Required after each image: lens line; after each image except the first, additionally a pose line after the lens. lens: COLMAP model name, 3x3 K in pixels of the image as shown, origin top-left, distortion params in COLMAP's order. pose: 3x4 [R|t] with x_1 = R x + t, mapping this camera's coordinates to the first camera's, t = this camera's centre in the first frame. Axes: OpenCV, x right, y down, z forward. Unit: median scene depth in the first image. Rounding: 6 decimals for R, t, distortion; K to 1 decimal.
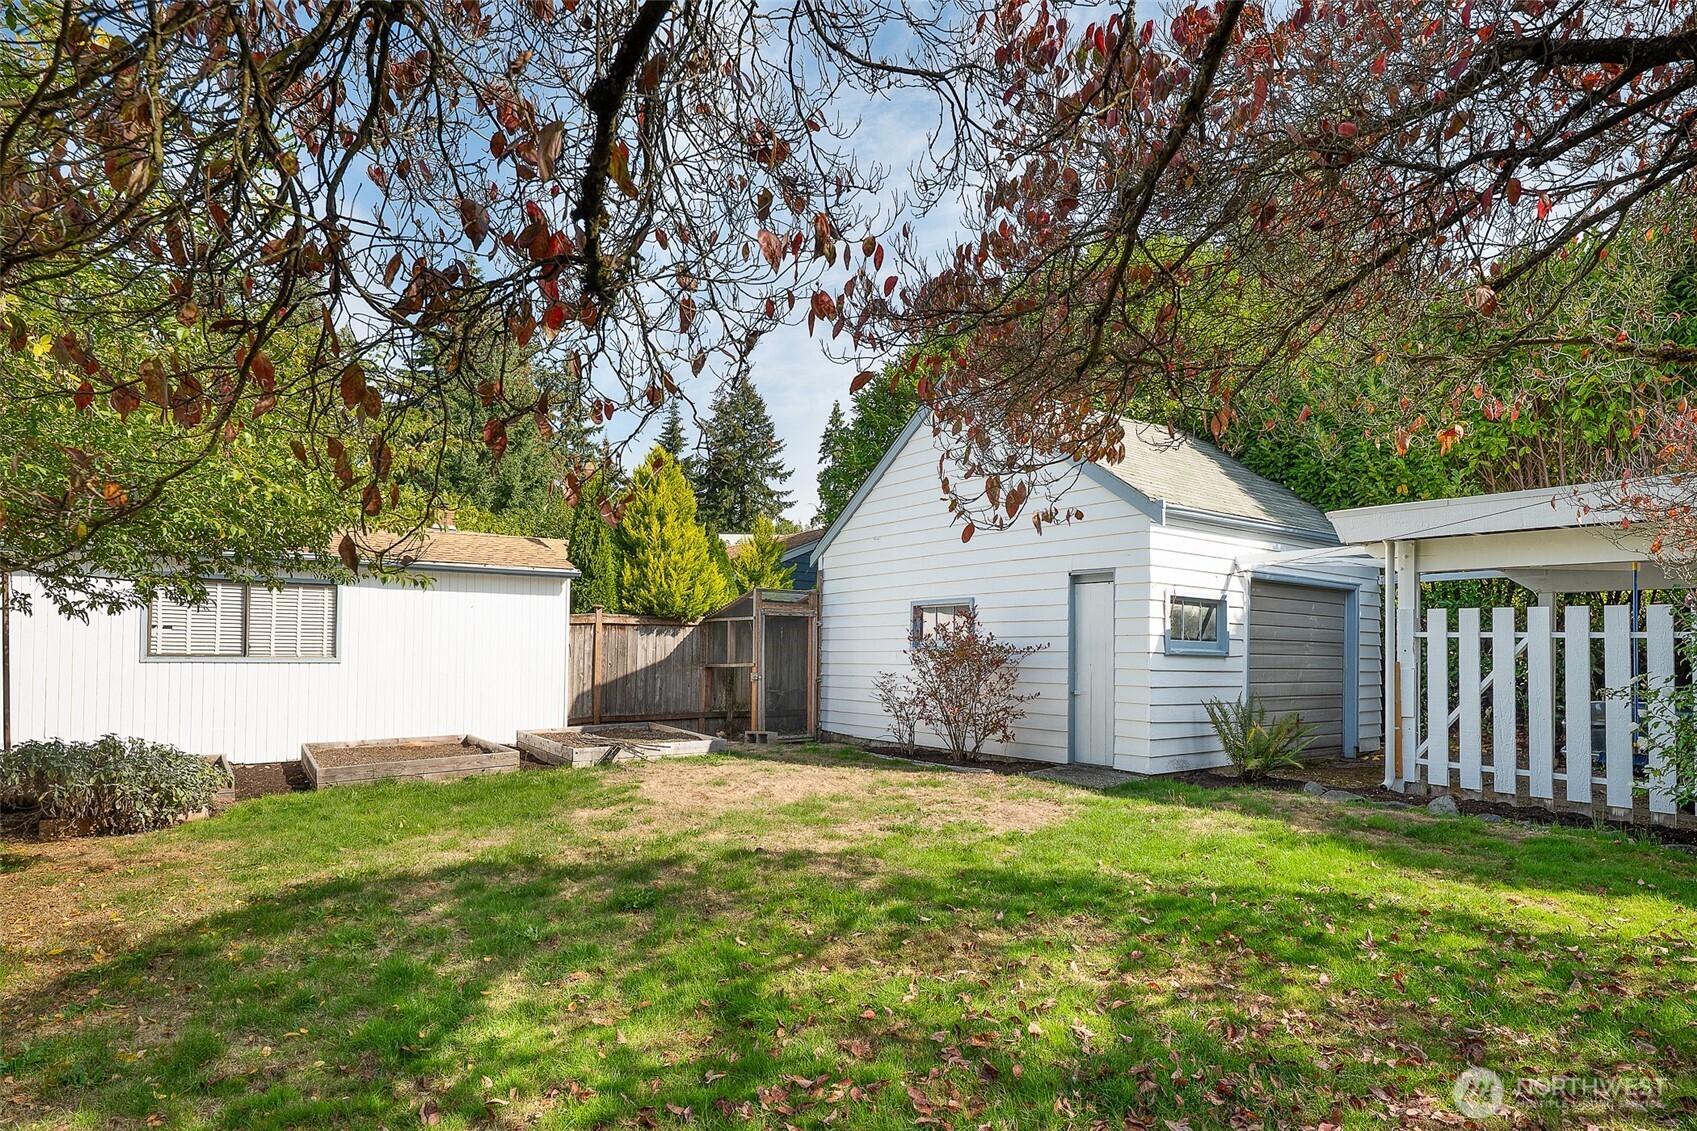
lens RADIAL K [[905.3, 0, 849.4], [0, 905.3, 632.0], [0, 0, 1]] dist [-0.002310, 0.000274]
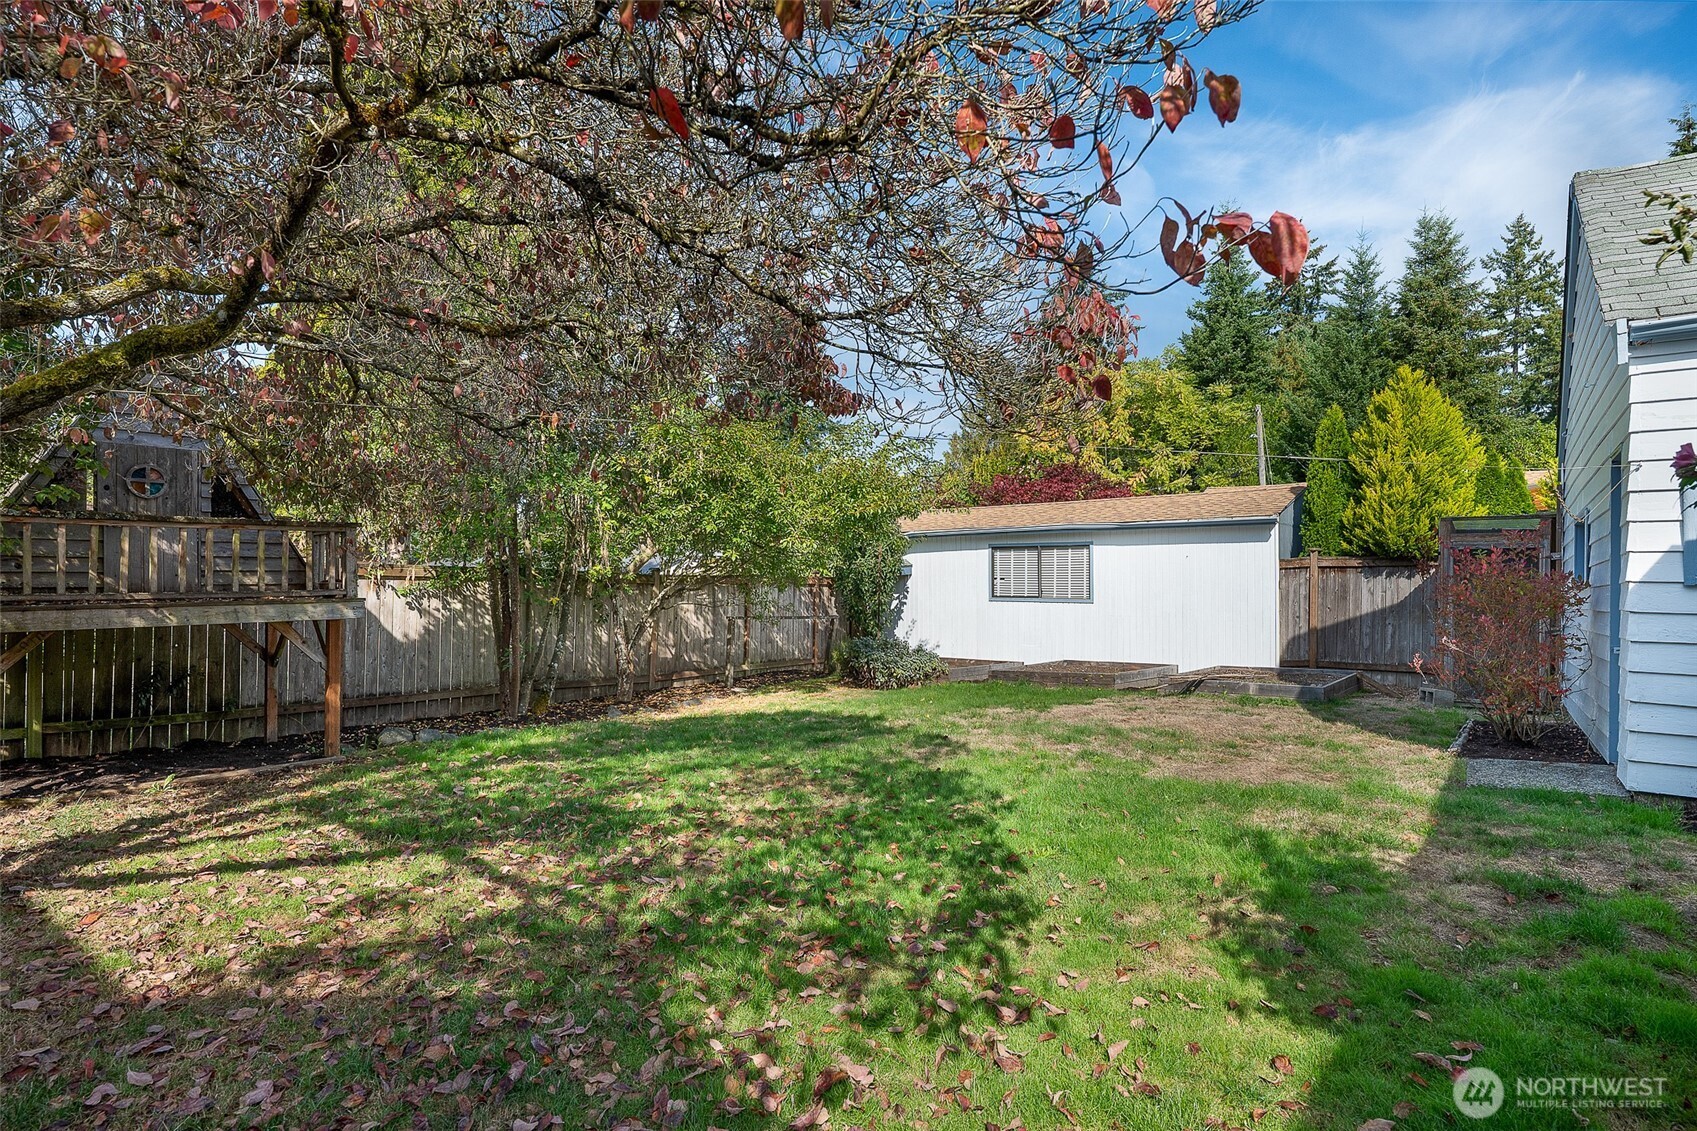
lens RADIAL K [[868.6, 0, 840.2], [0, 868.6, 591.0], [0, 0, 1]] dist [-0.000660, 0.000074]
pose [[0.277742, -0.009316, -0.960611, 0.632909], [0.009155, 0.999933, -0.007050, 0.024287], [0.960612, -0.006836, 0.277808, 0.310715]]
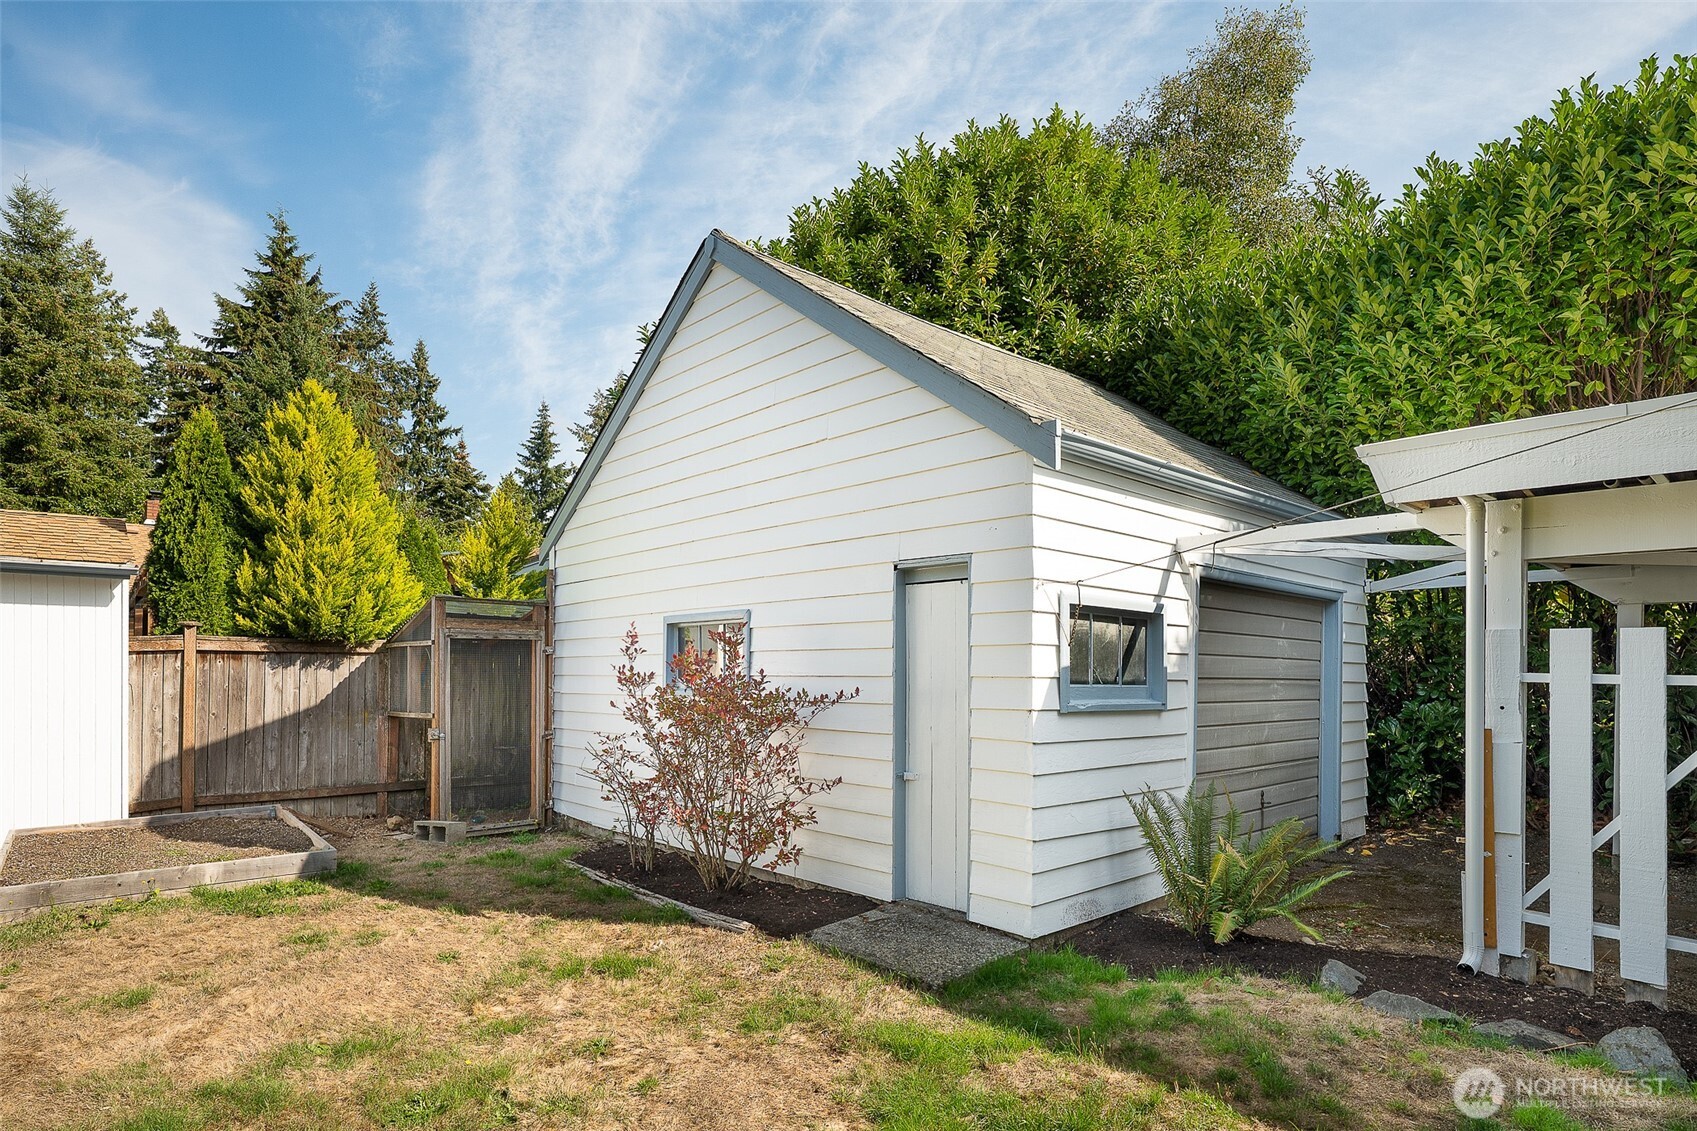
lens RADIAL K [[911.1, 0, 832.1], [0, 911.1, 662.9], [0, 0, 1]] dist [0.003868, -0.000432]
pose [[0.995786, -0.003075, 0.091659, 0.144812], [0.001929, 0.999919, 0.012595, -0.010780], [-0.091690, -0.012365, 0.995711, 0.416978]]
